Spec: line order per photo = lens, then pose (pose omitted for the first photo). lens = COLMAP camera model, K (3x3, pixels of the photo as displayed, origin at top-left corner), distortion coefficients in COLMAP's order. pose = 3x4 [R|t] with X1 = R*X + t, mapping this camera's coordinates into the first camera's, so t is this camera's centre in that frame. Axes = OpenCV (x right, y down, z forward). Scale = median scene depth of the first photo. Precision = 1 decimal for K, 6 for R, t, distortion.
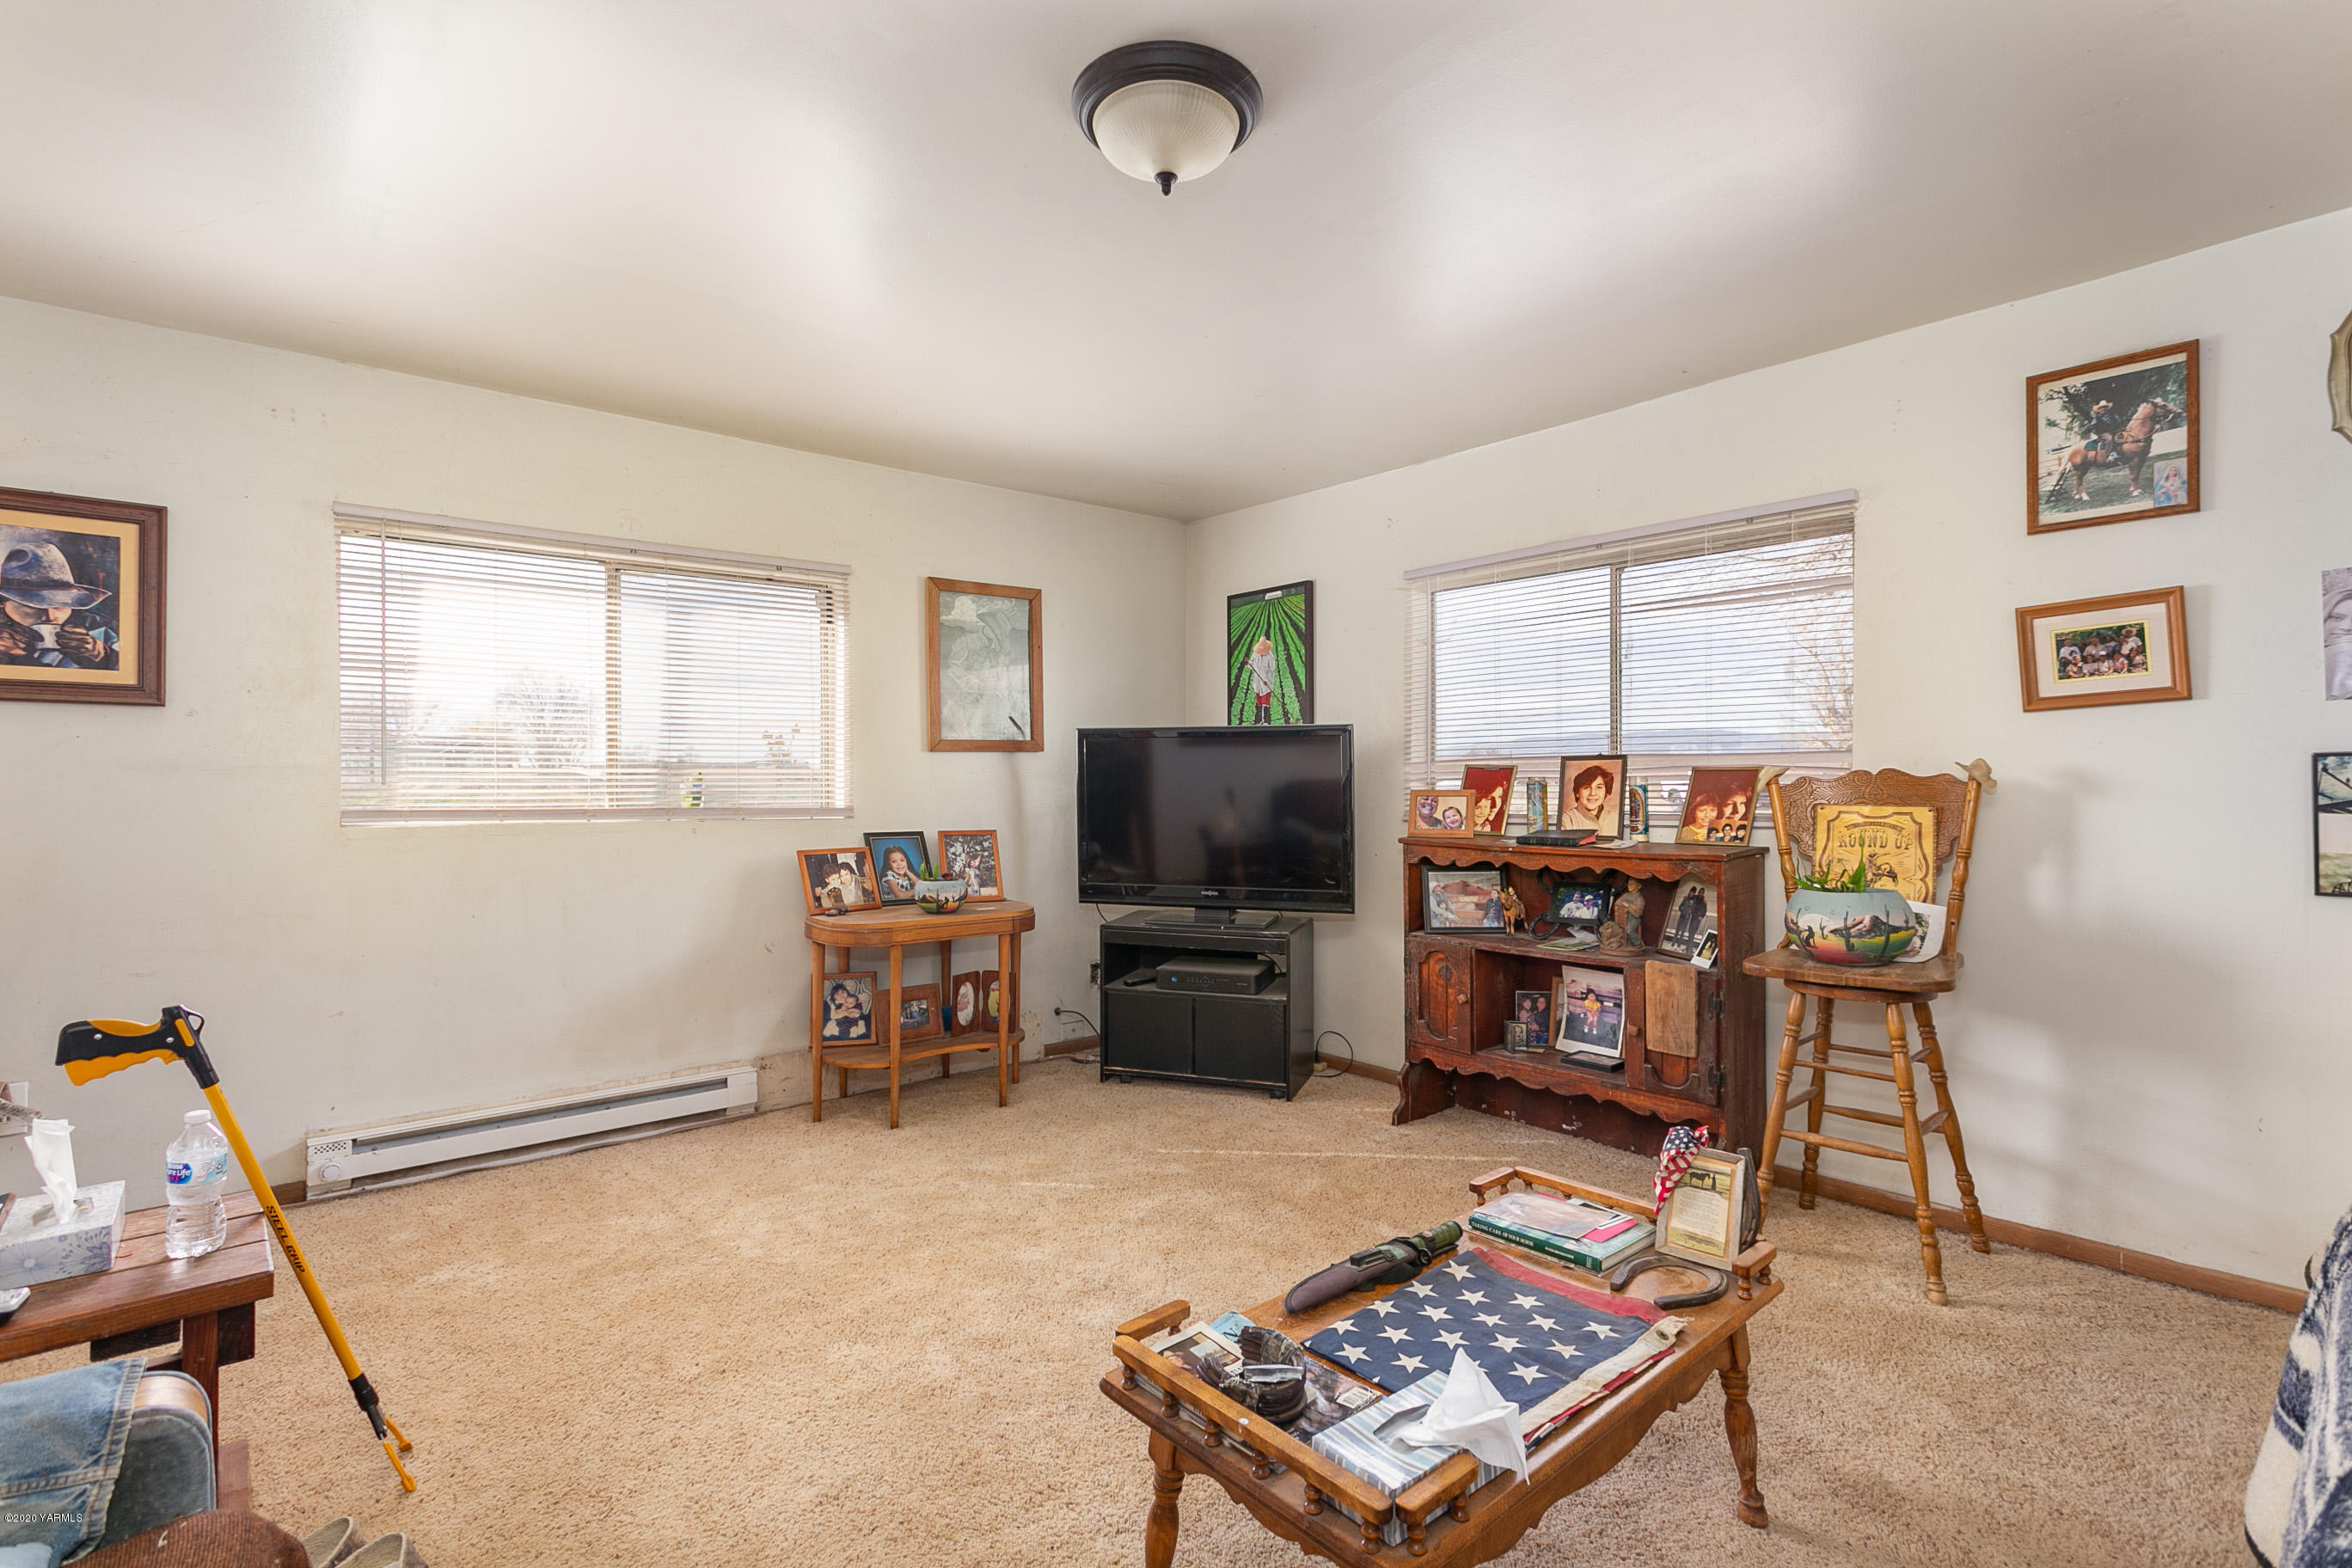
lens RADIAL K [[1136.8, 0, 1178.6], [0, 1136.8, 778.2], [0, 0, 1]] dist [-0.003138, -0.000260]
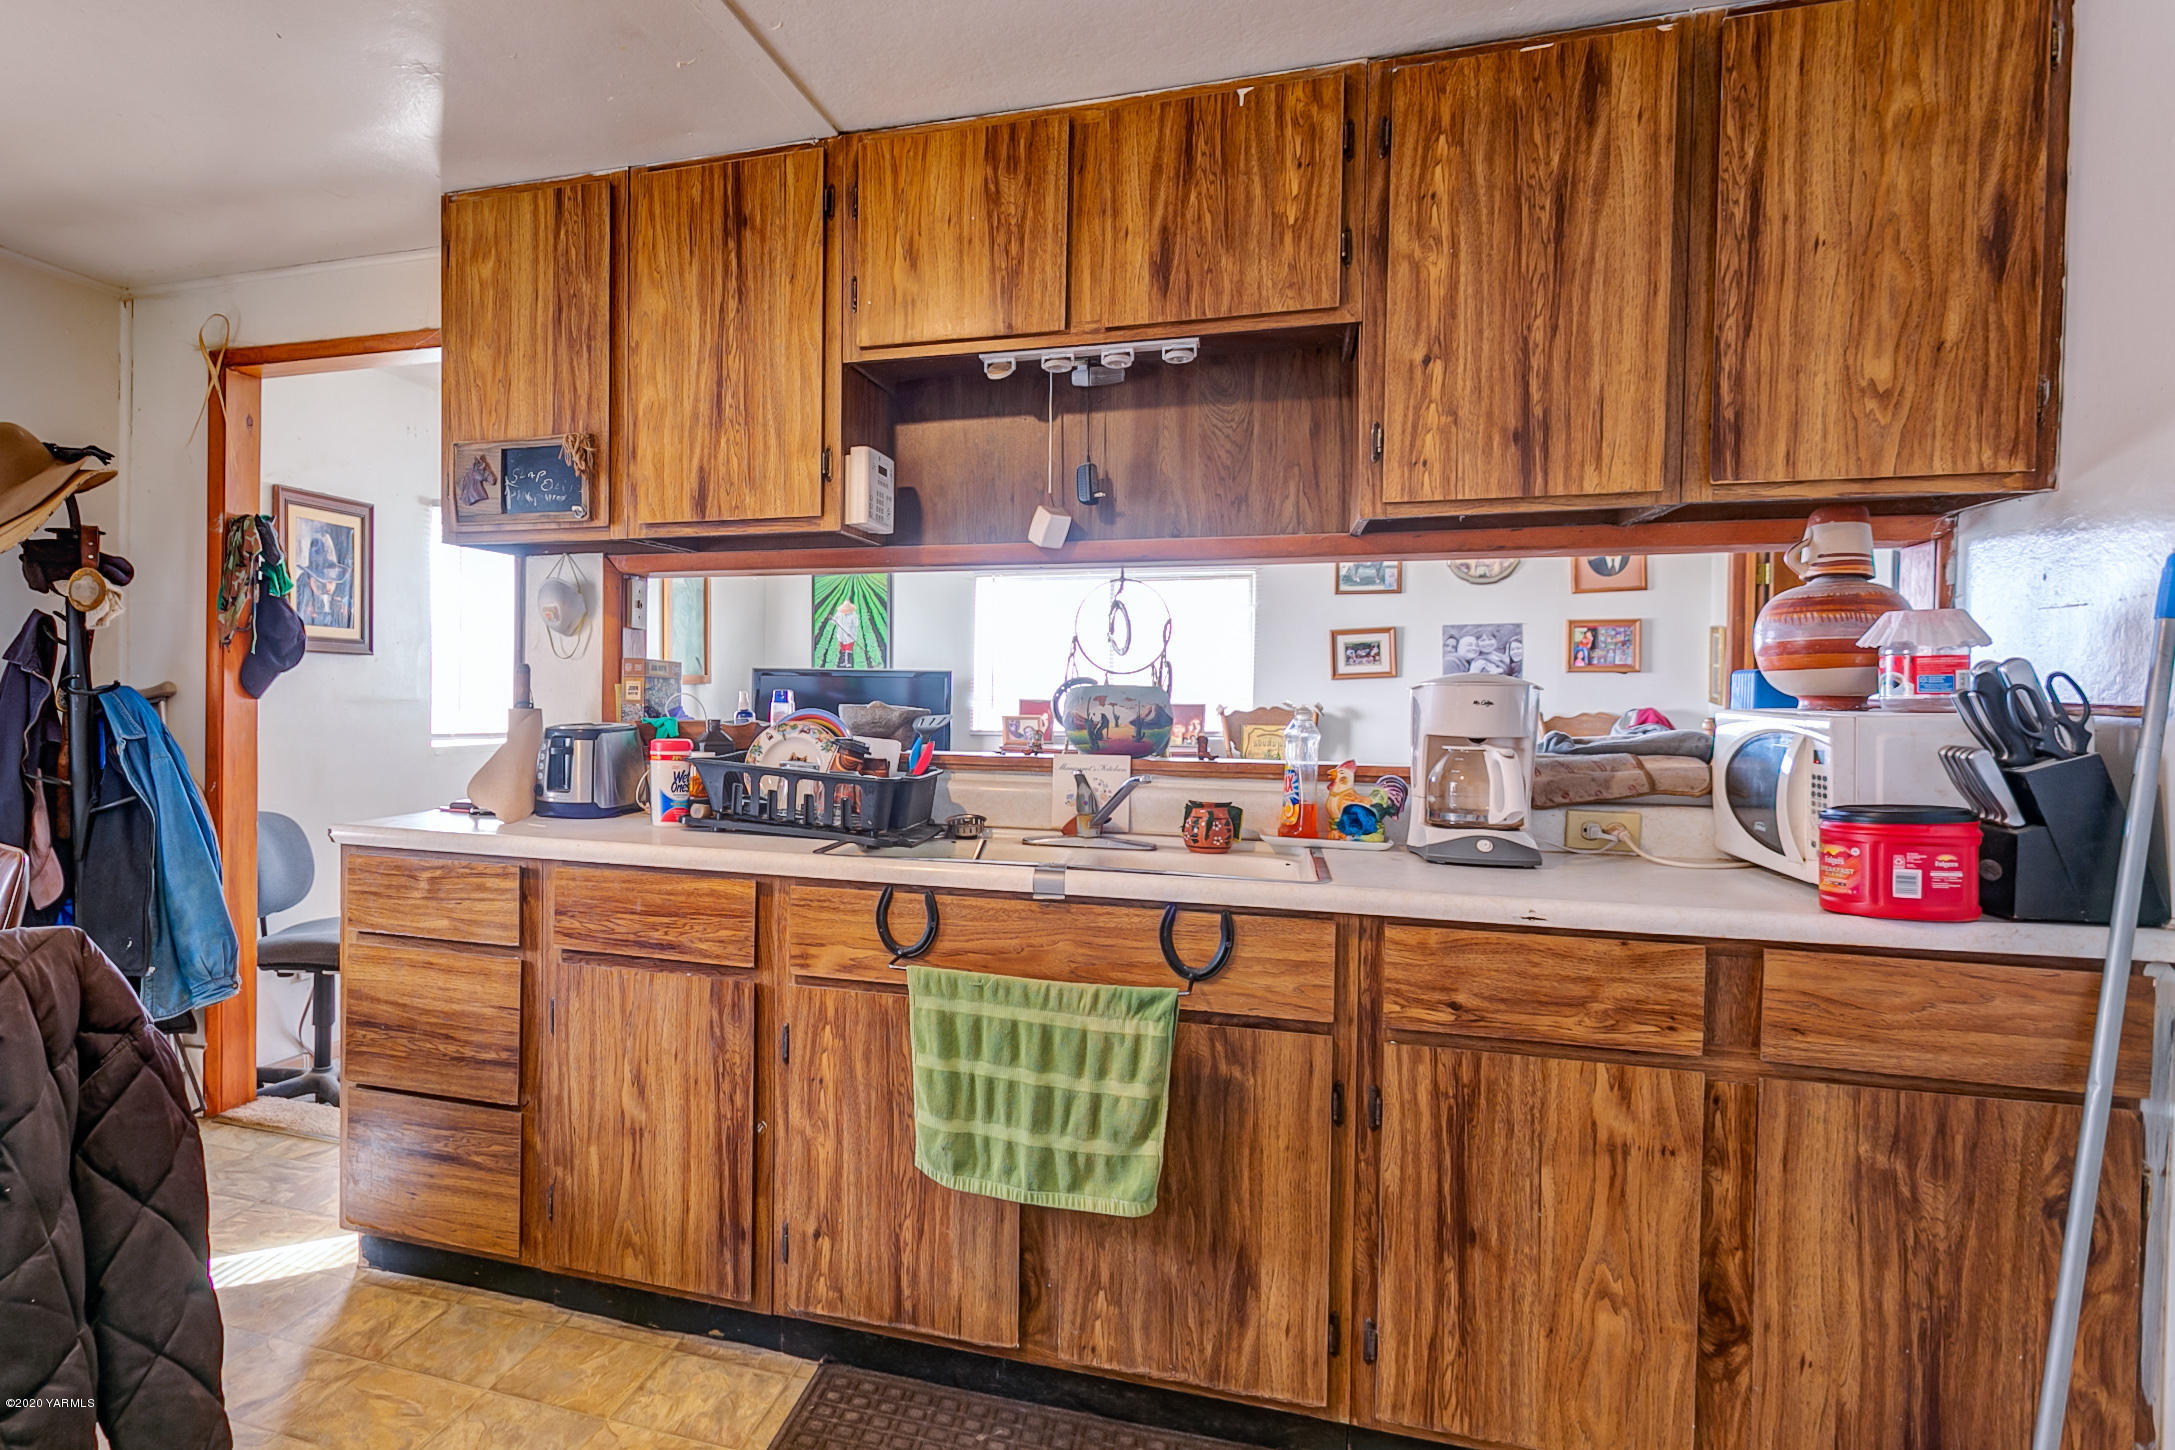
lens RADIAL K [[1051.2, 0, 1085.2], [0, 1051.2, 722.9], [0, 0, 1]] dist [-0.003138, -0.000260]
pose [[0.842485, -0.002817, 0.538712, -0.556164], [-0.009432, 0.999756, 0.019980, -0.011242], [-0.538637, -0.021914, 0.842253, -0.314192]]
